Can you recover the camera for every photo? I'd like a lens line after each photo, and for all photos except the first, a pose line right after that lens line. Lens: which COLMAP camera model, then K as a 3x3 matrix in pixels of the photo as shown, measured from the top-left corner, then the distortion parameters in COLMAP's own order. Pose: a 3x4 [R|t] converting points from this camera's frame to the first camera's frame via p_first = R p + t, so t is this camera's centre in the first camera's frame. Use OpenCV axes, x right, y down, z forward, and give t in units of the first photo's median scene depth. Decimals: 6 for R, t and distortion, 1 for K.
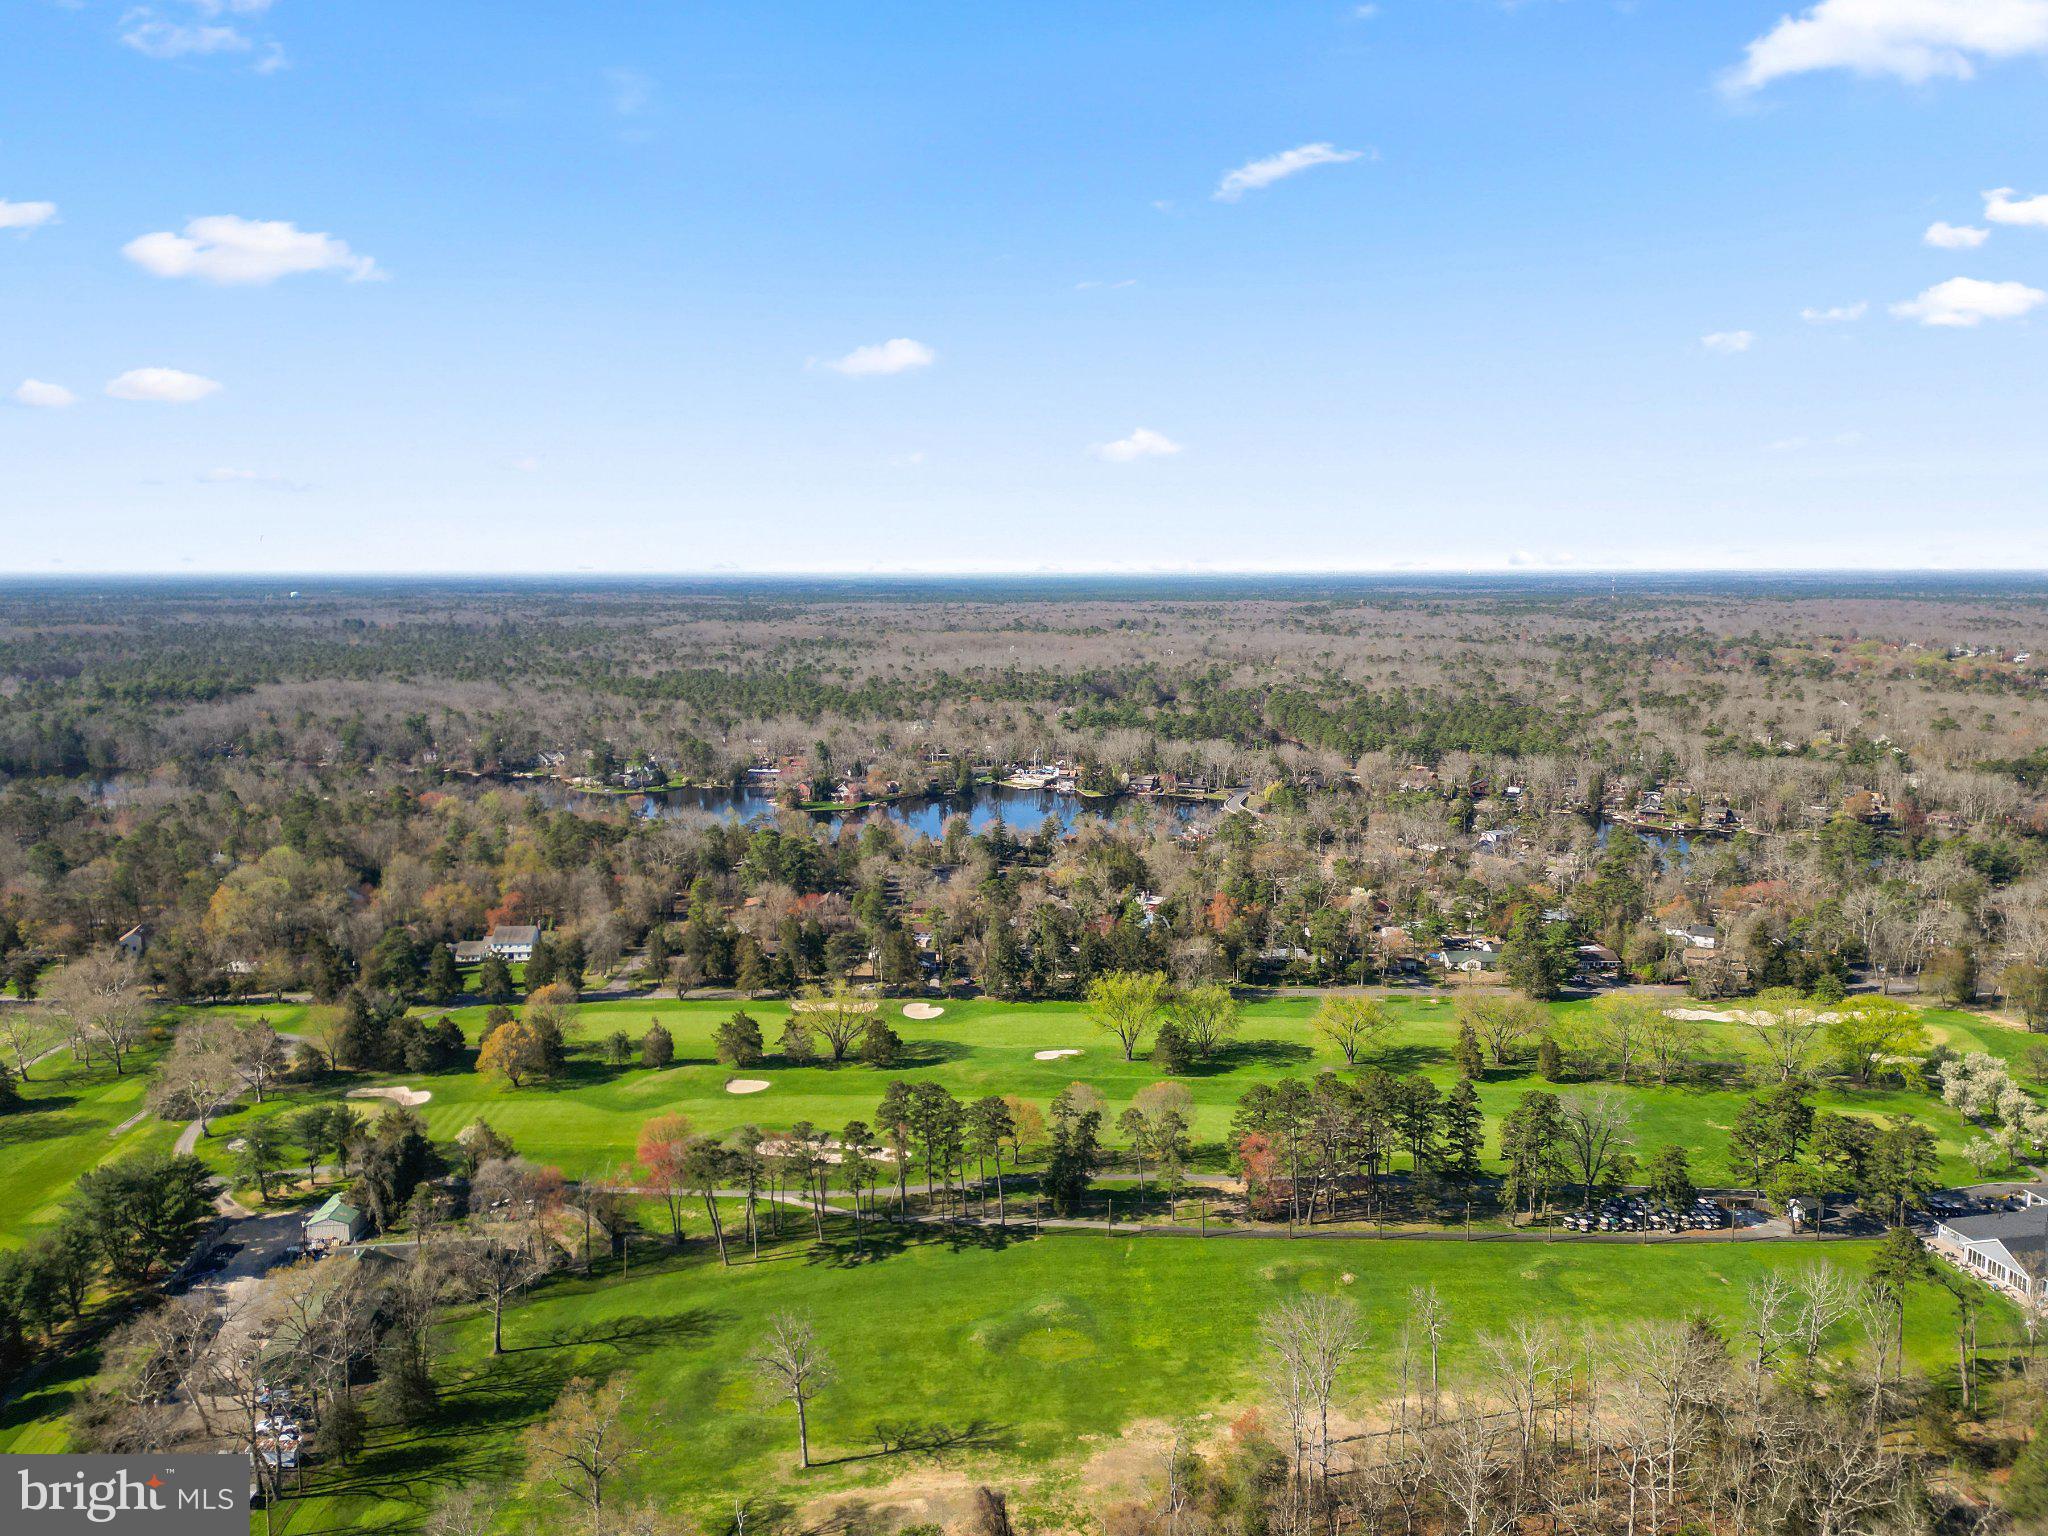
lens RADIAL K [[1433.1, 0, 992.7], [0, 1433.1, 764.2], [0, 0, 1]] dist [0.158277, -0.363479]
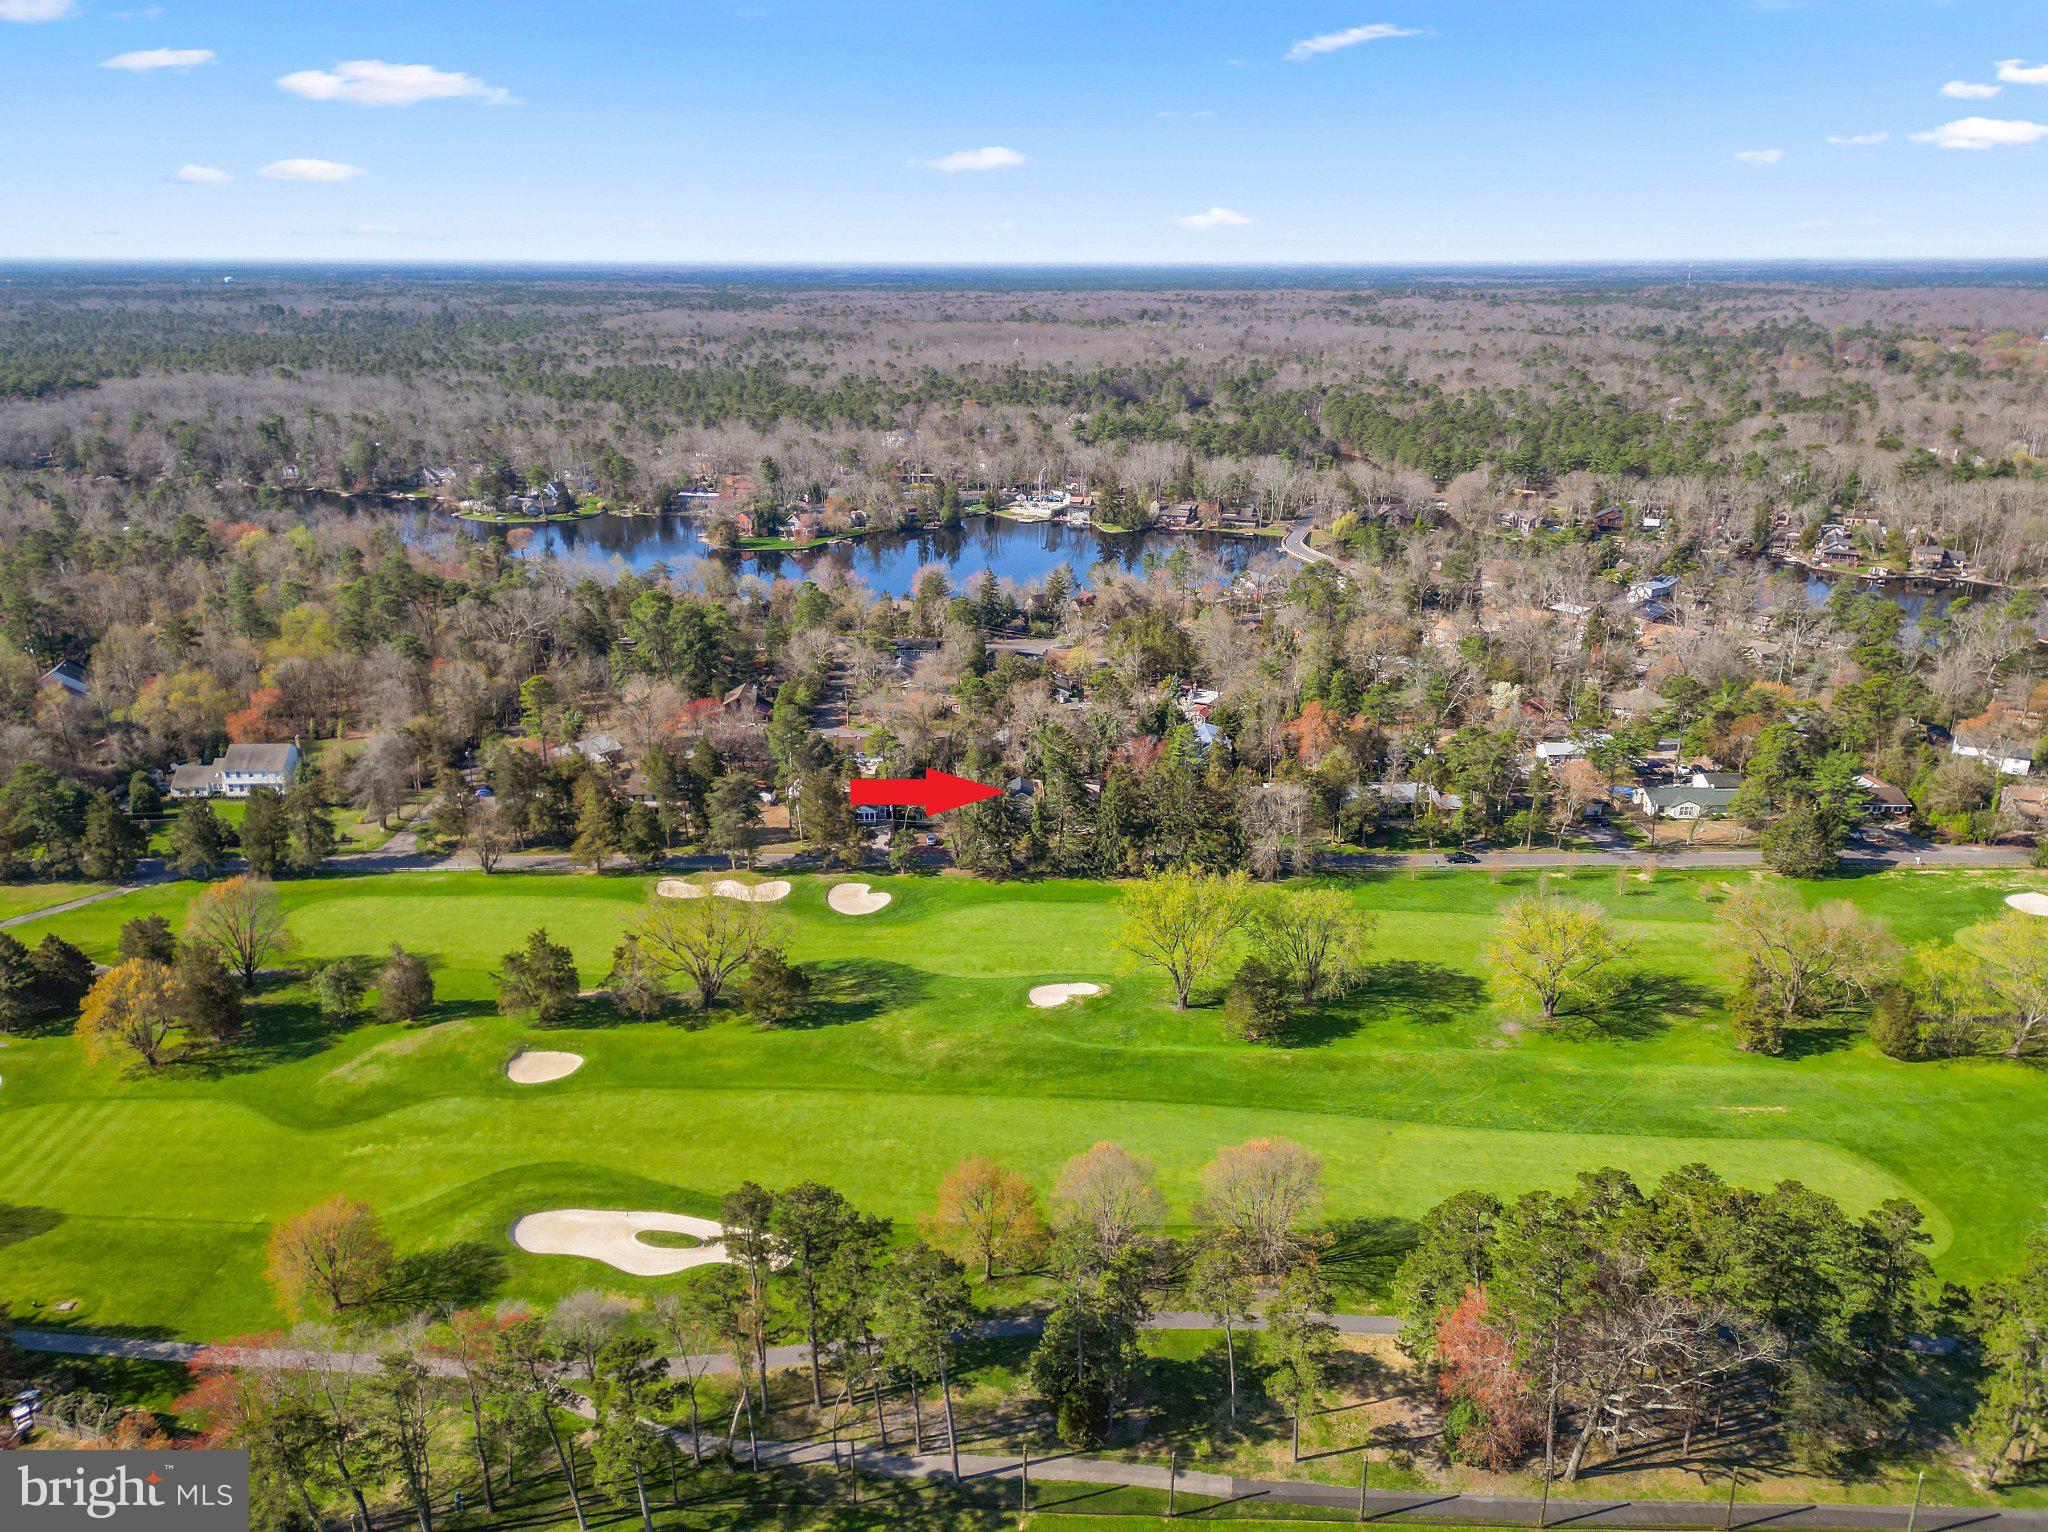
lens RADIAL K [[1417.0, 0, 1024.0], [0, 1417.0, 766.0], [0, 0, 1]] dist [0.089079, -0.092192]
pose [[0.999876, -0.001143, 0.015706, 0.008595], [-0.002043, 0.979521, 0.201331, -0.008260], [-0.015615, -0.201338, 0.979397, 0.210786]]
